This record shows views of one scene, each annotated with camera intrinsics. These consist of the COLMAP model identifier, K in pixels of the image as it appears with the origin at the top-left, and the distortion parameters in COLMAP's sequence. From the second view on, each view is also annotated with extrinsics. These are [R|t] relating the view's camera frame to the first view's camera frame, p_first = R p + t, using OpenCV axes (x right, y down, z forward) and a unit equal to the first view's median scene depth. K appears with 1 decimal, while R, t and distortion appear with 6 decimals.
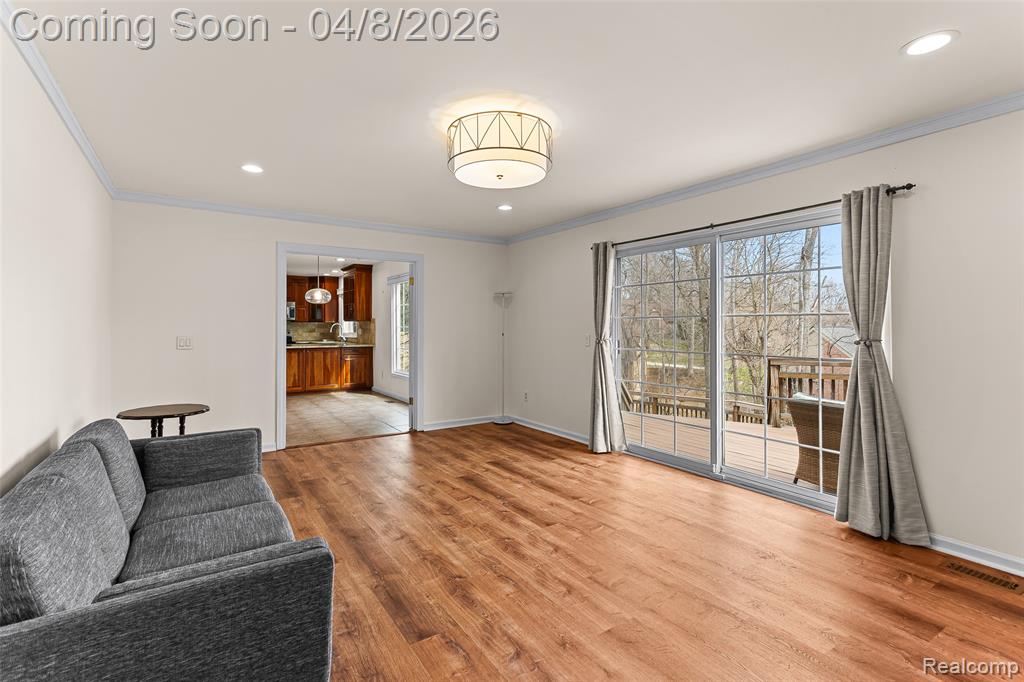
lens RADIAL K [[501.0, 0, 510.2], [0, 501.0, 316.7], [0, 0, 1]] dist [0.019331, -0.000029]
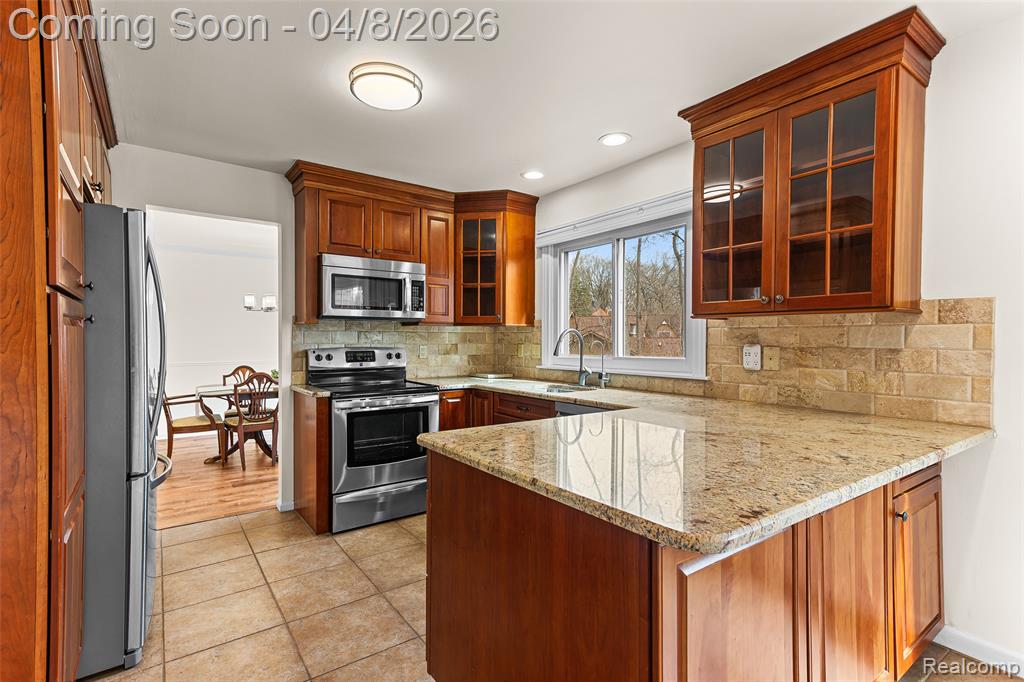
lens RADIAL K [[482.2, 0, 505.2], [0, 482.2, 341.0], [0, 0, 1]] dist [0.021234, 0.000170]
pose [[0.998876, 0.005335, 0.047097, -0.457154], [-0.006294, 0.999775, 0.020235, 0.017444], [-0.046979, -0.020509, 0.998685, 0.797018]]
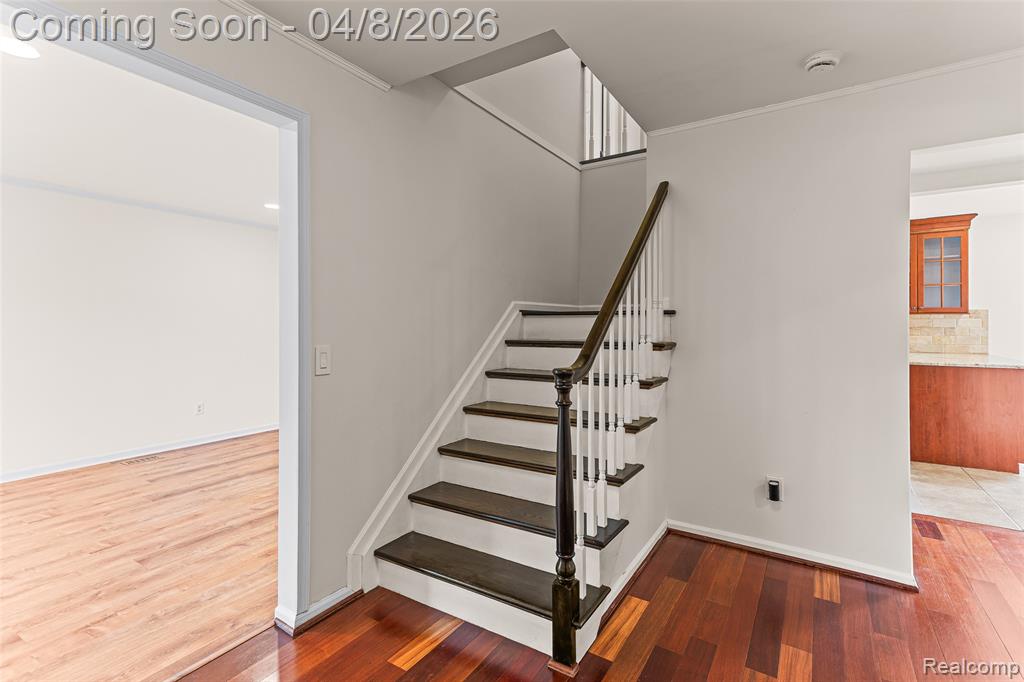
lens RADIAL K [[489.0, 0, 512.9], [0, 489.0, 322.2], [0, 0, 1]] dist [0.039004, 0.000262]
pose [[0.905977, 0.000988, 0.423326, -0.985080], [-0.003803, 0.999976, 0.005805, 0.016514], [-0.423310, -0.006869, 0.905959, 0.686870]]
